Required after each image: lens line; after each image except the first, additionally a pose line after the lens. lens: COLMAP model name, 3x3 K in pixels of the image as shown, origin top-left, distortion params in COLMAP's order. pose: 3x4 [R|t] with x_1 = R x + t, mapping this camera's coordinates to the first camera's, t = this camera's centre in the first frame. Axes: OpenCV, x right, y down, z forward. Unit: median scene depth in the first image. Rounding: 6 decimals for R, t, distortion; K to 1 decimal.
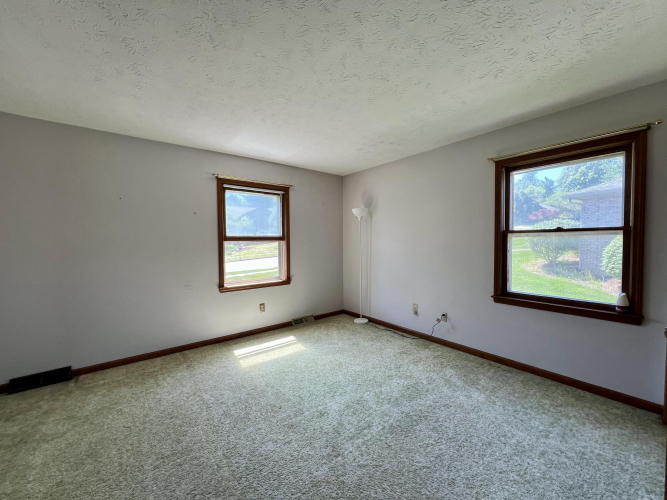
lens RADIAL K [[268.3, 0, 332.8], [0, 268.3, 248.5], [0, 0, 1]] dist [0.003626, -0.000406]
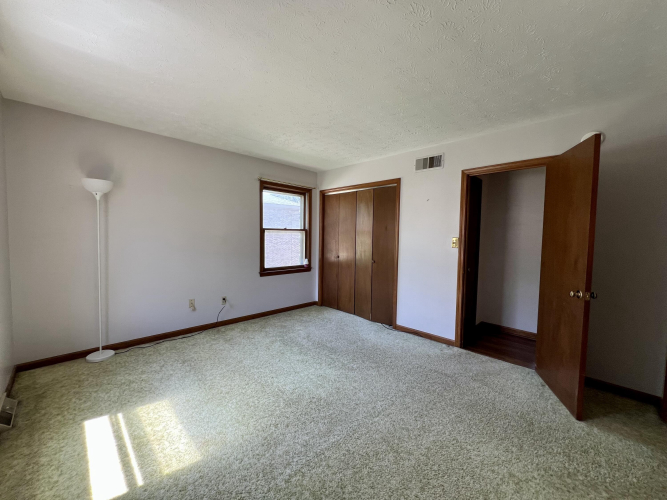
lens RADIAL K [[268.5, 0, 332.6], [0, 268.5, 249.0], [0, 0, 1]] dist [-0.002474, 0.001269]
pose [[-0.115057, -0.039985, 0.992554, -0.846738], [0.019851, 0.998897, 0.042541, -0.004834], [-0.993160, 0.024598, -0.114137, 0.738364]]
